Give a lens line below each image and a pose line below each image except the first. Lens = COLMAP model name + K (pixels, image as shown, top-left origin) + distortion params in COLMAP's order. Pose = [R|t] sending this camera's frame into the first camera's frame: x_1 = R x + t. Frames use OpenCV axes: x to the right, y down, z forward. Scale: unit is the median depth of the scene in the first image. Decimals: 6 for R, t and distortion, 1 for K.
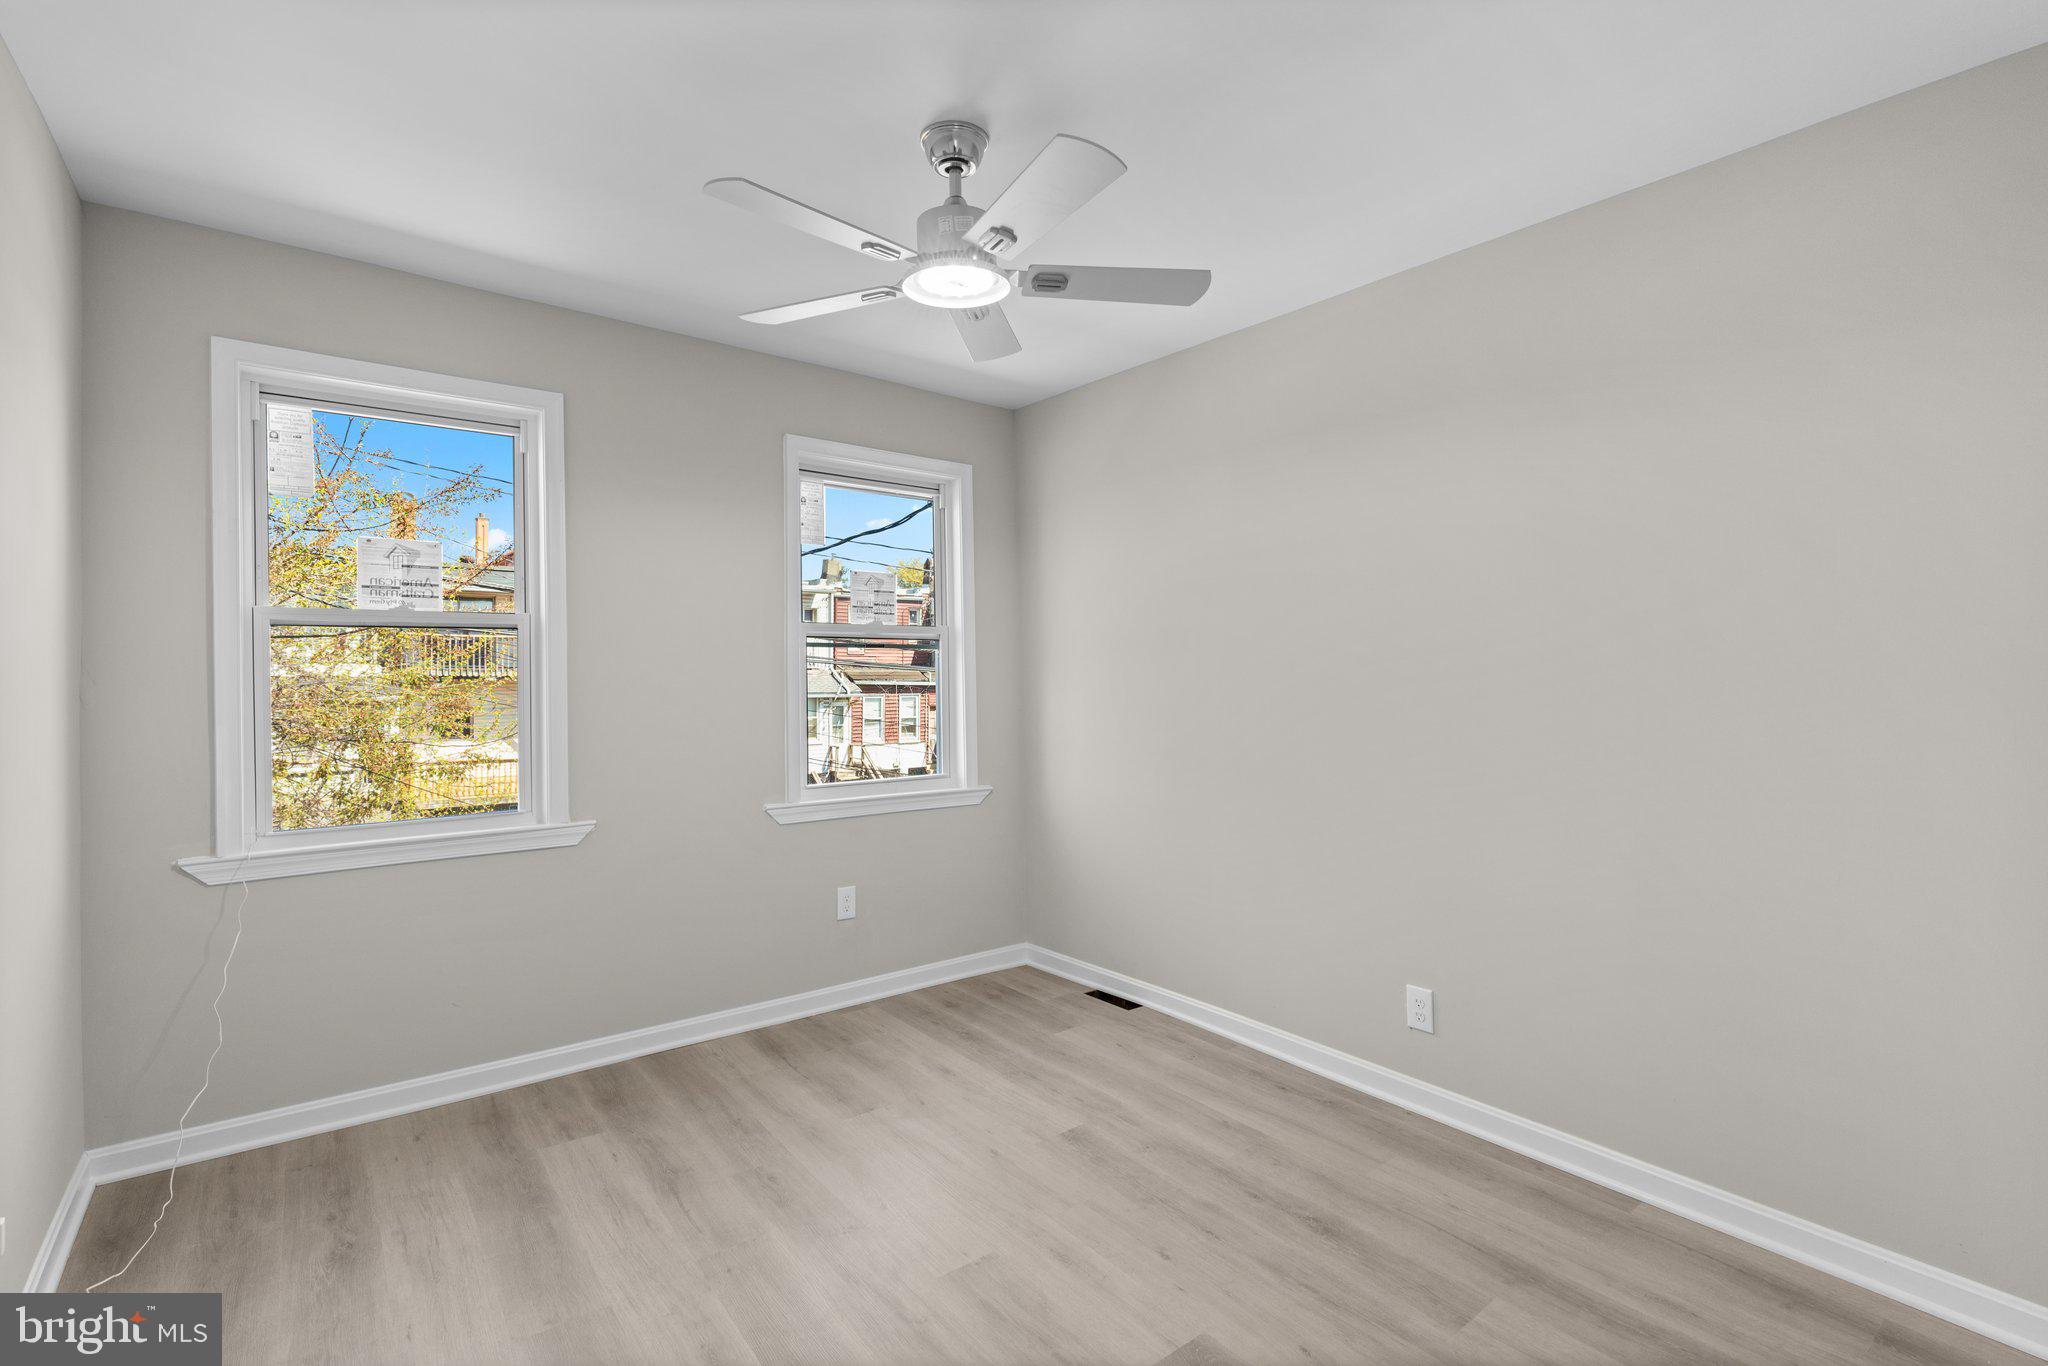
lens RADIAL K [[927.1, 0, 1025.0], [0, 927.1, 658.1], [0, 0, 1]] dist [-0.000947, 0.000560]
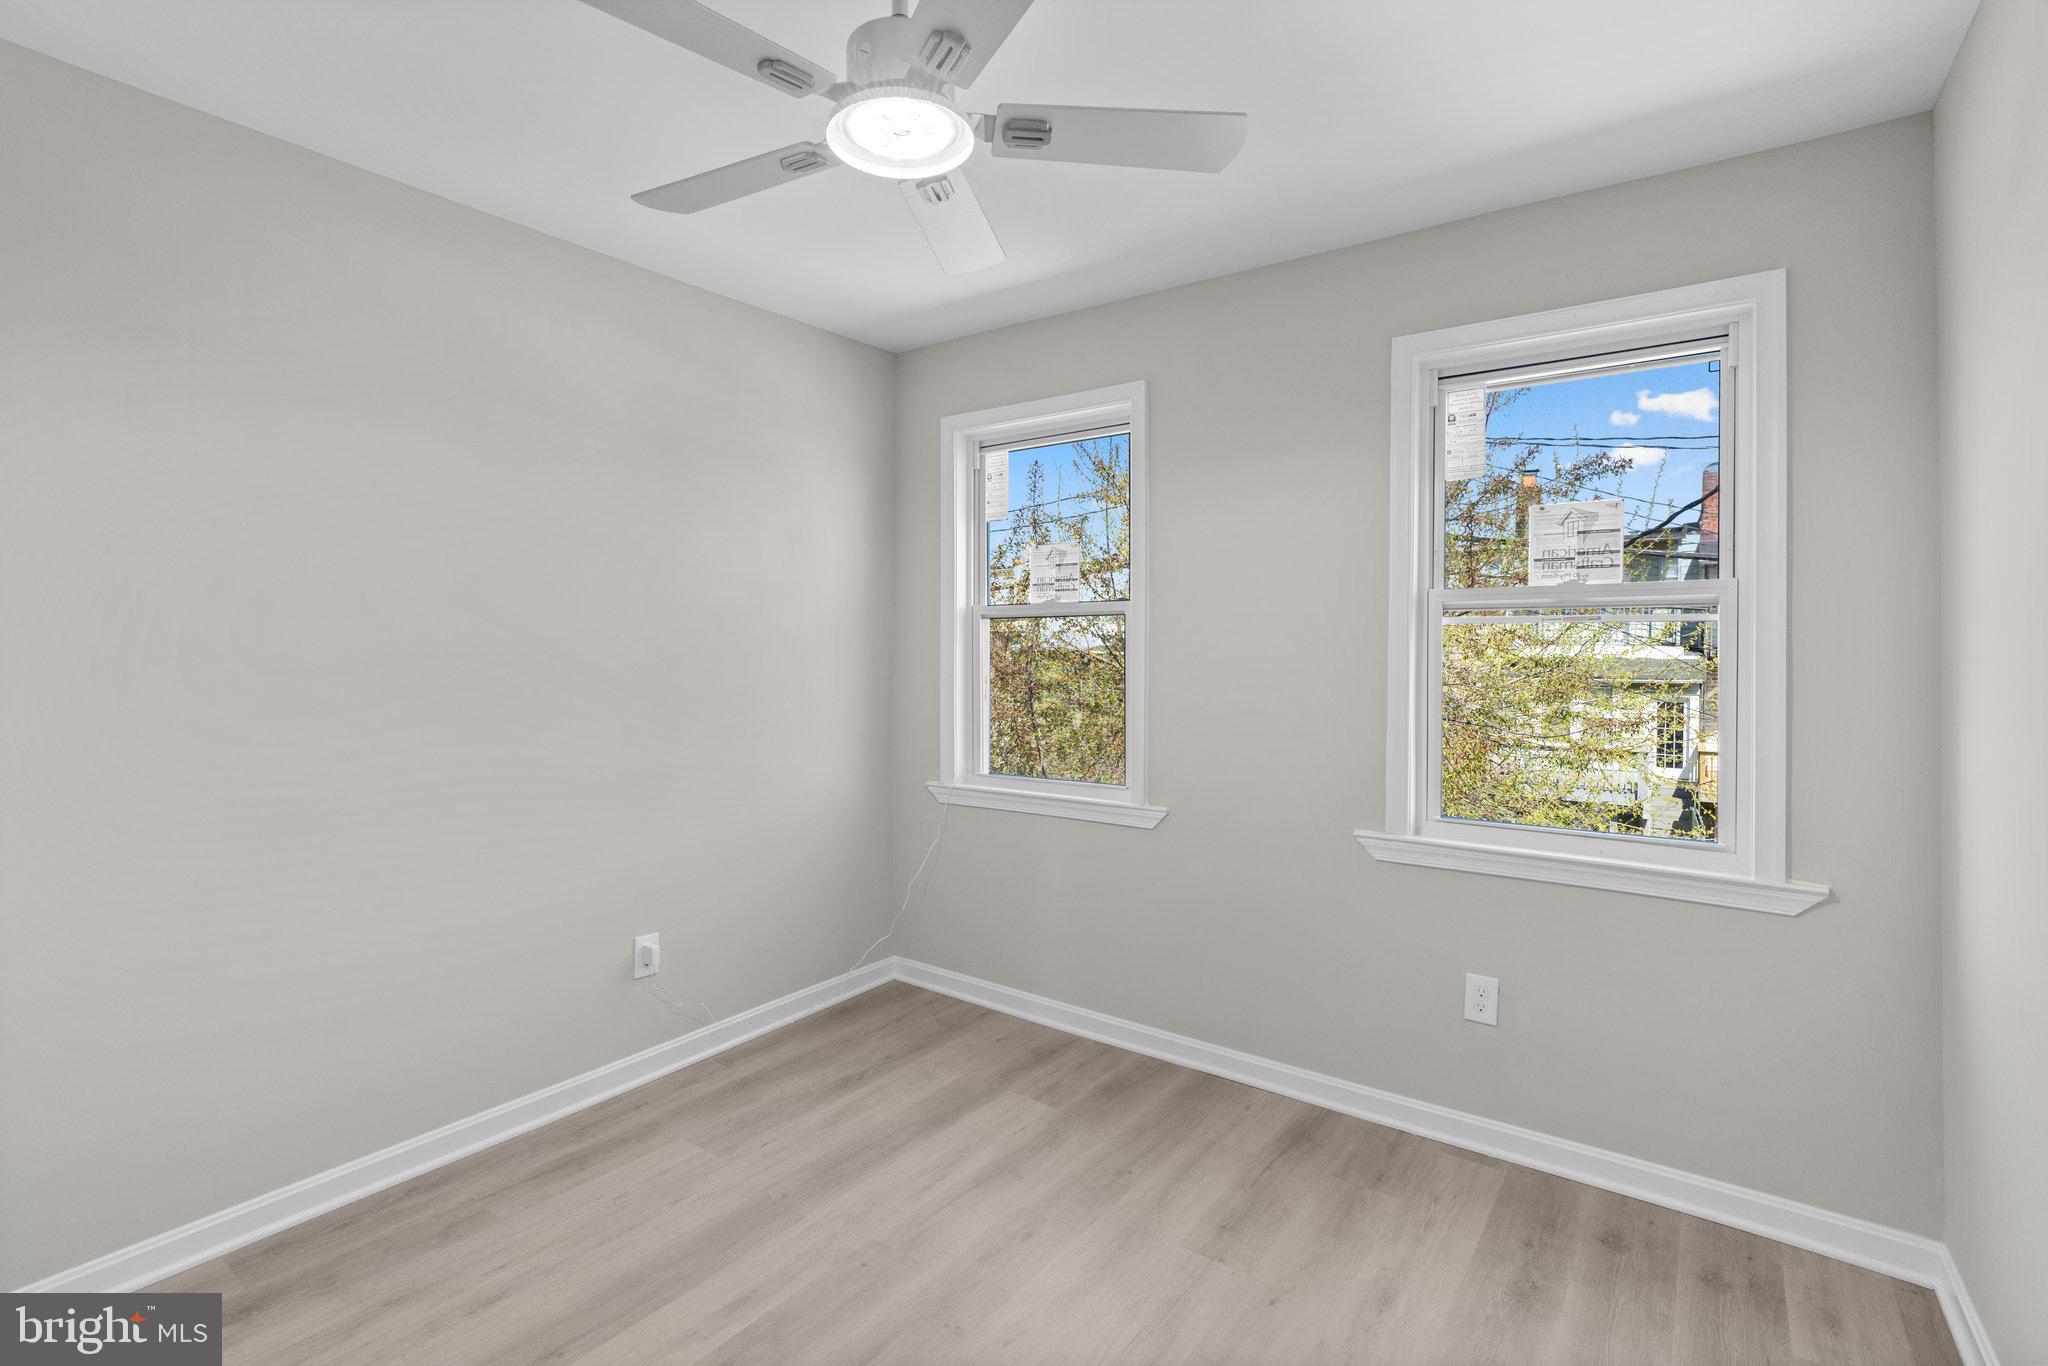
lens RADIAL K [[953.2, 0, 1026.3], [0, 953.2, 648.3], [0, 0, 1]] dist [0.000637, 0.000506]
pose [[0.270240, 0.008888, -0.962752, 0.465327], [0.014191, 0.999812, 0.013214, -0.009117], [0.962688, -0.017233, 0.270063, 0.591810]]
